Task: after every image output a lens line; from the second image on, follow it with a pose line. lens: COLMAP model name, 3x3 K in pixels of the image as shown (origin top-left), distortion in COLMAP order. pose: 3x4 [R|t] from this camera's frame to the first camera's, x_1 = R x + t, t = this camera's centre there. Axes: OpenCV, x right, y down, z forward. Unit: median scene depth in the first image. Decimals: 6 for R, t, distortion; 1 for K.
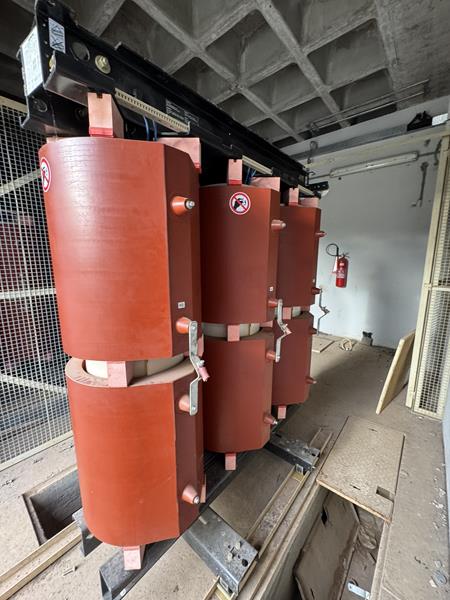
lens RADIAL K [[240.3, 0, 226.4], [0, 240.3, 297.4], [0, 0, 1]] dist [0.001610, -0.000261]
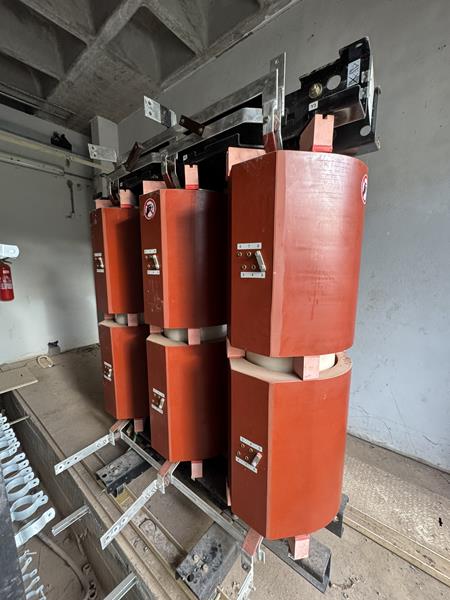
lens RADIAL K [[240.3, 0, 227.1], [0, 240.3, 300.3], [0, 0, 1]] dist [0.001610, -0.000261]
pose [[-0.028900, -0.153059, 0.987794, -0.561091], [0.180856, 0.971097, 0.155763, -0.061430], [-0.983085, 0.183150, -0.000383, 0.481062]]
